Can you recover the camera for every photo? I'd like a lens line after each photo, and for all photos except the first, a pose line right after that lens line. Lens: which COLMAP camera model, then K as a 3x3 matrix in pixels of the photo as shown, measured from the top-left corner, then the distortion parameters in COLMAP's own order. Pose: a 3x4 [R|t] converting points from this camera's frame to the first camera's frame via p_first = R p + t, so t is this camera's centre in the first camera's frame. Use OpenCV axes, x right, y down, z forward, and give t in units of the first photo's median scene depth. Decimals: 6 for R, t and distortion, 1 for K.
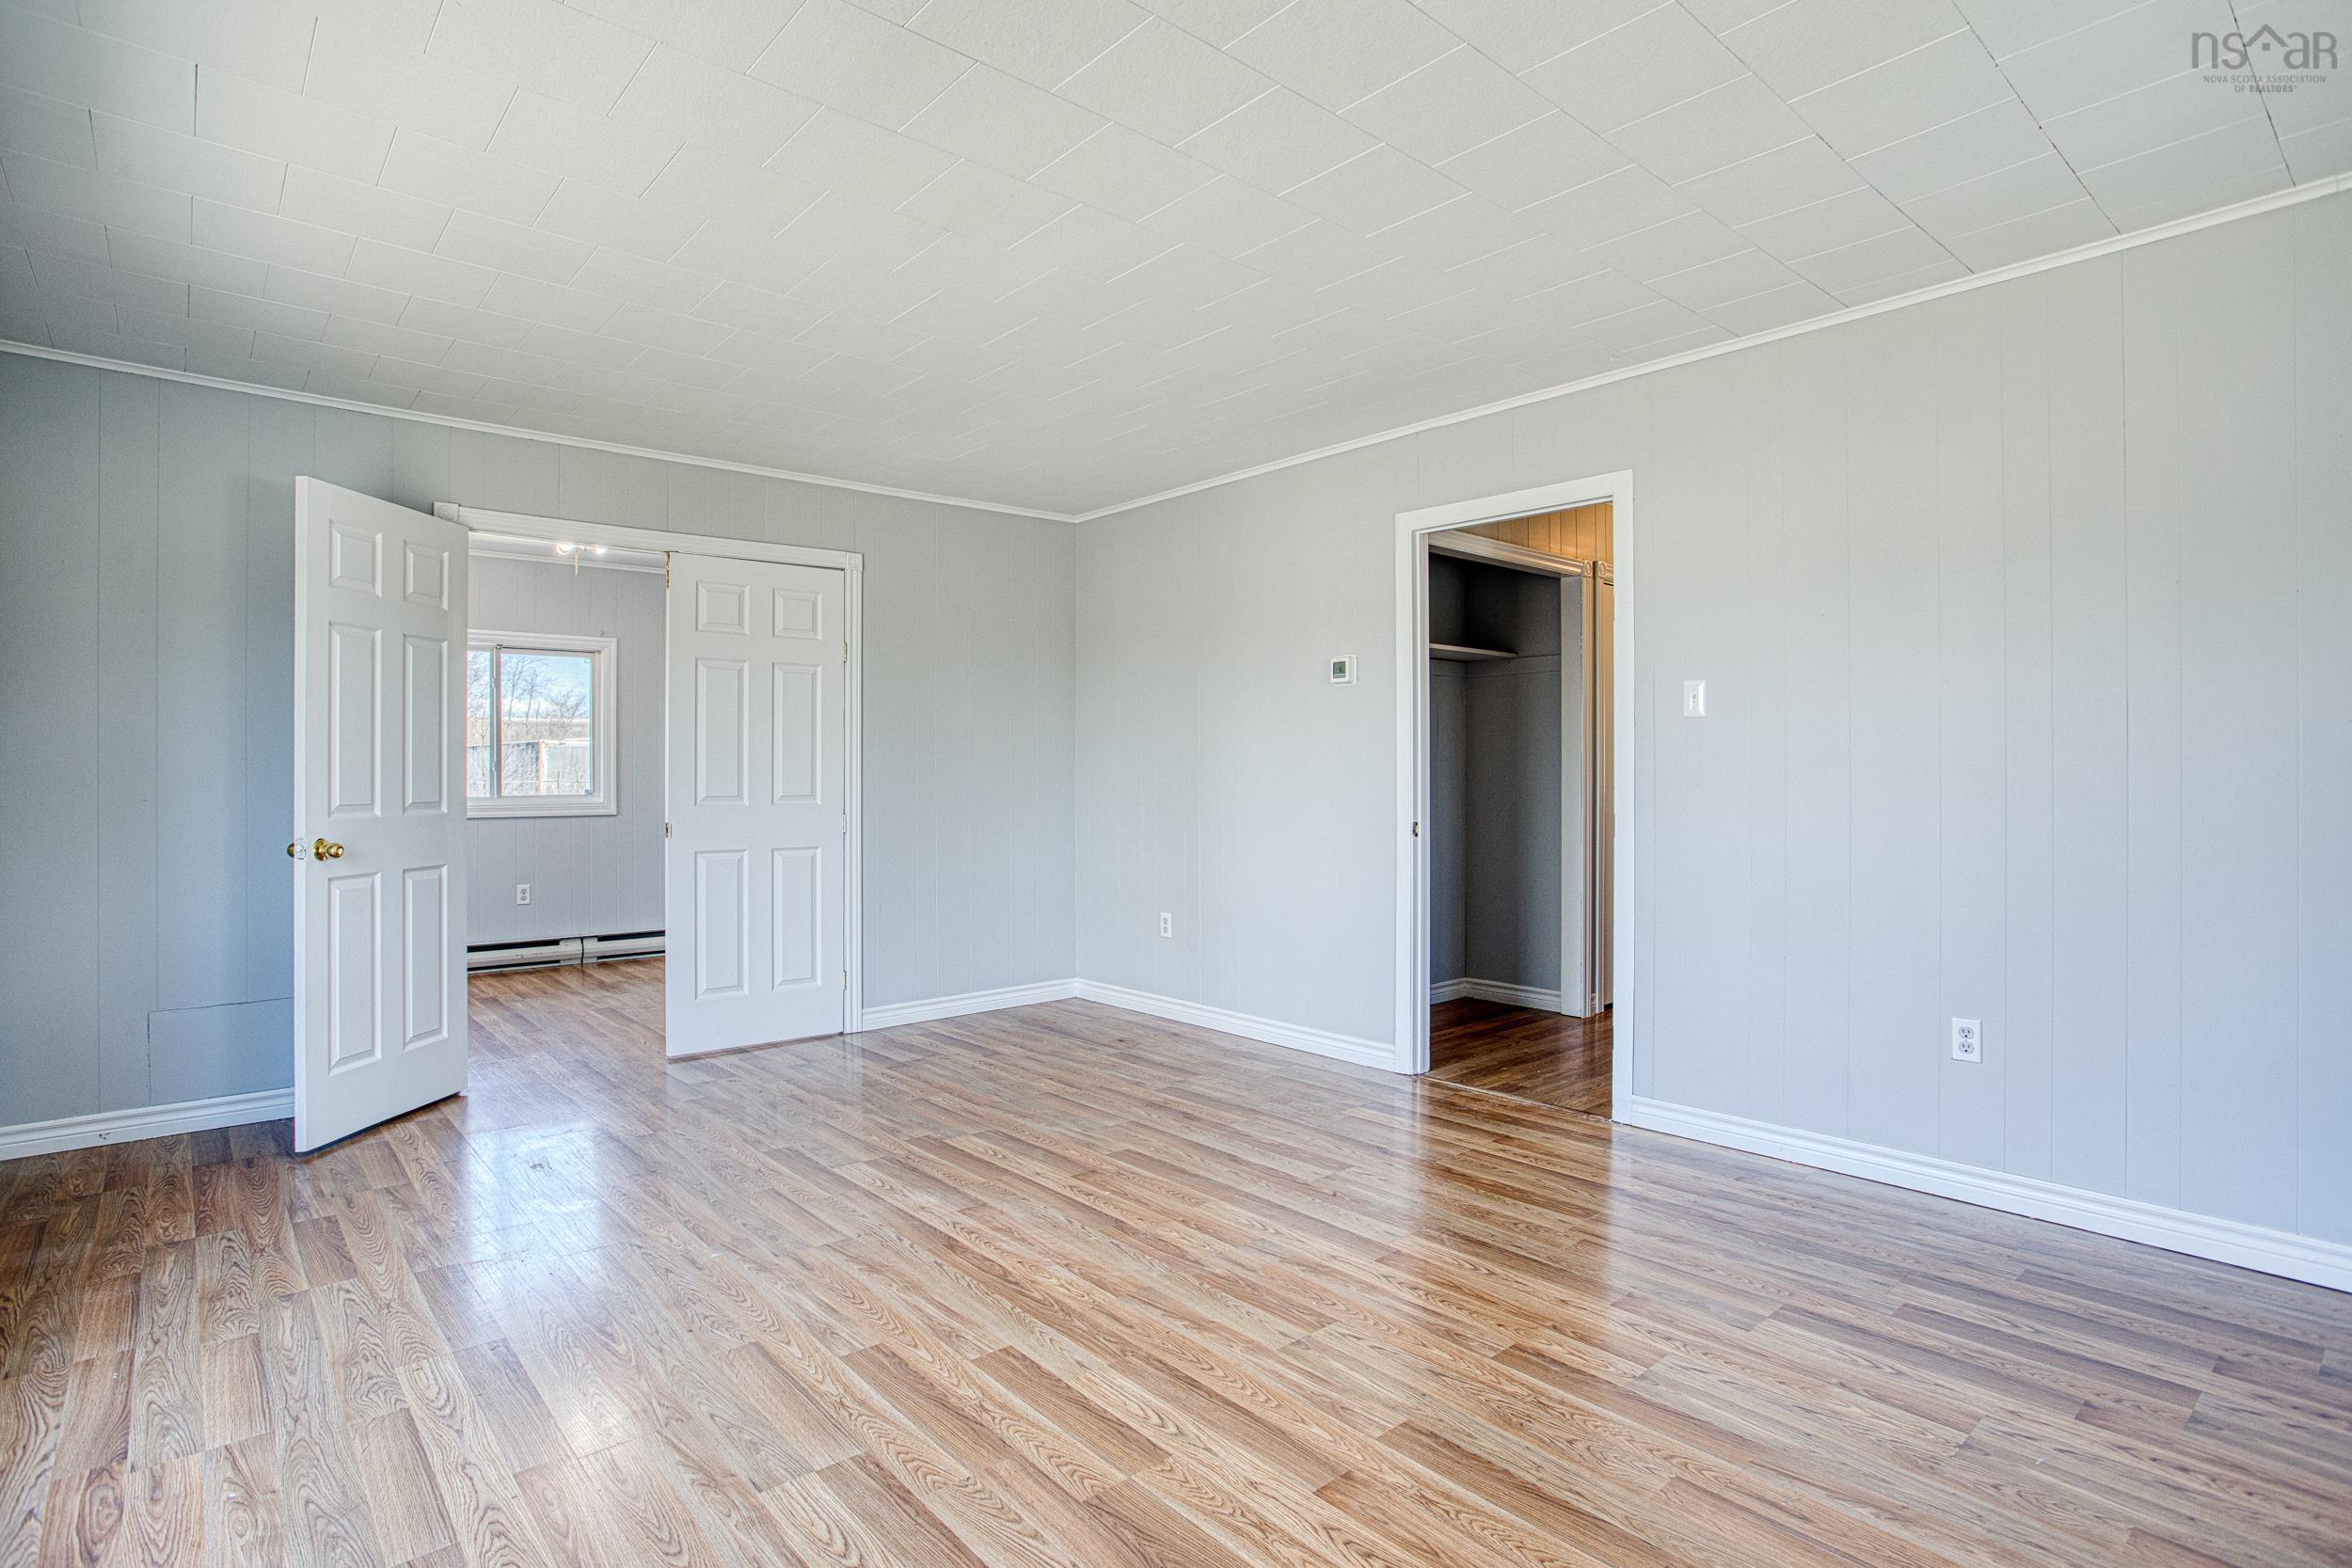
lens RADIAL K [[1186.2, 0, 1172.9], [0, 1186.2, 786.2], [0, 0, 1]] dist [-0.017551, 0.000033]
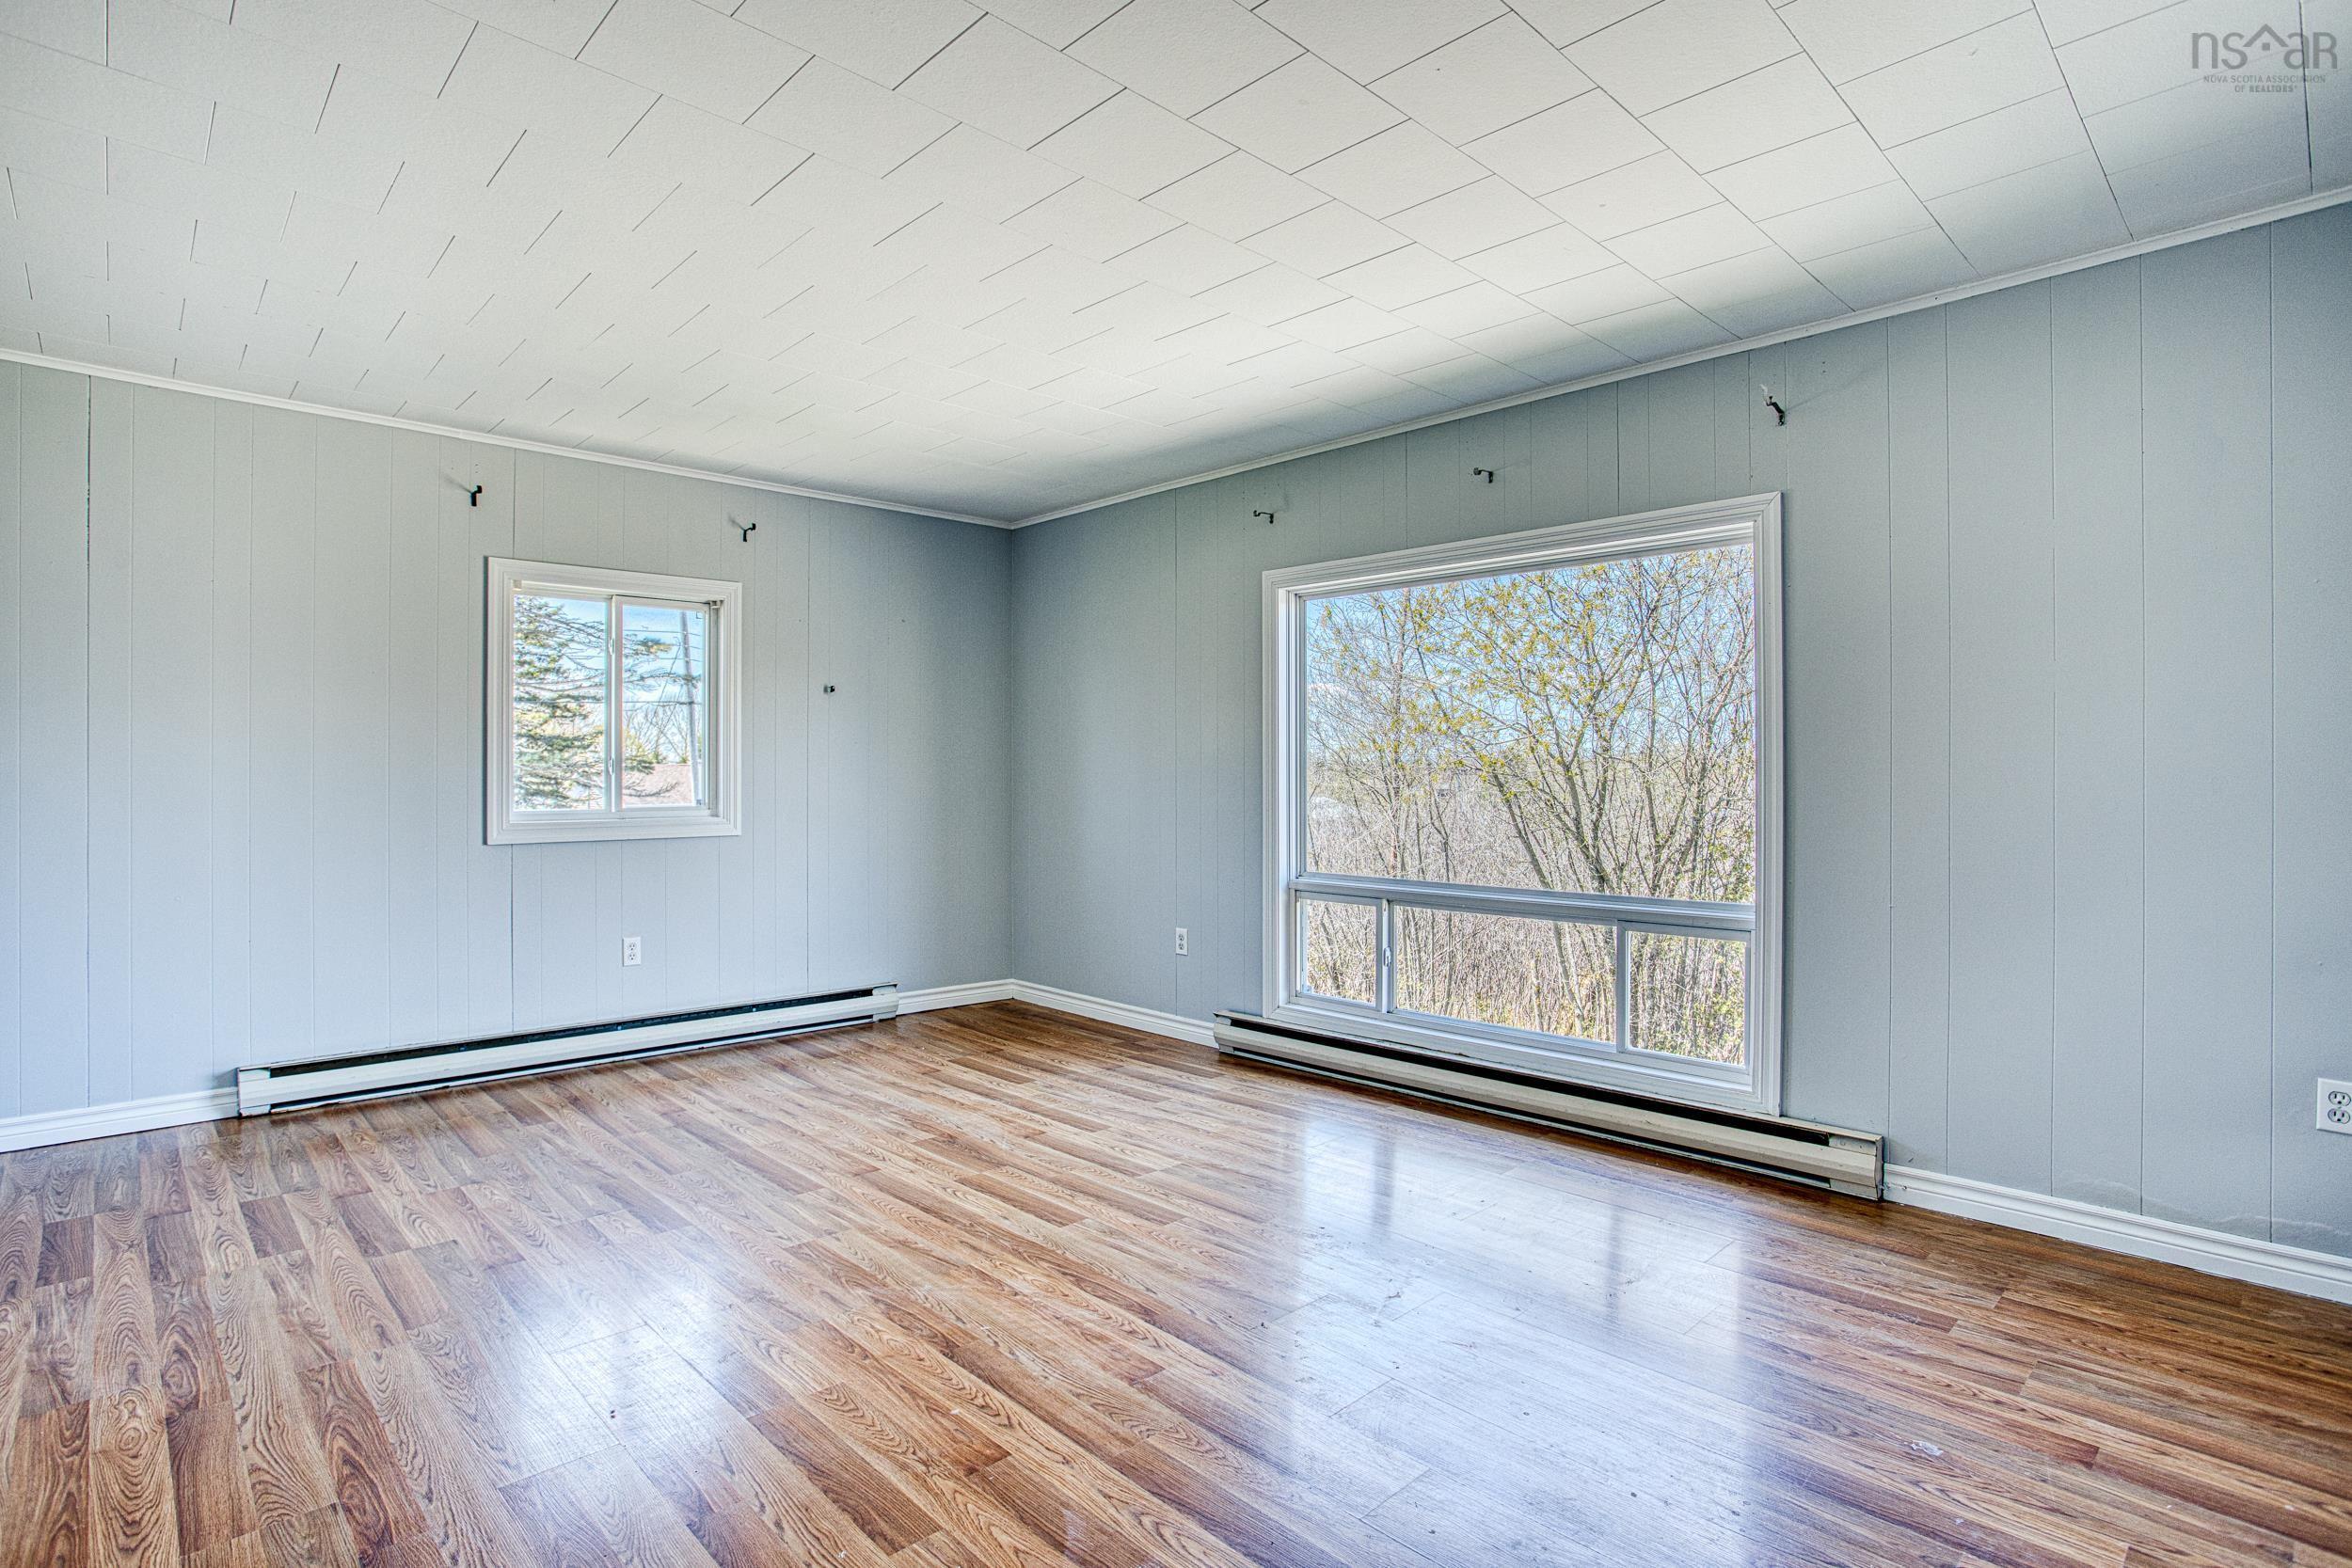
lens RADIAL K [[1186.2, 0, 1179.9], [0, 1186.2, 770.5], [0, 0, 1]] dist [-0.017551, 0.000033]
pose [[-0.998768, 0.003729, -0.049490, -0.194509], [0.003202, 0.999937, 0.010712, -0.030799], [0.049527, 0.010541, -0.998717, 2.159729]]
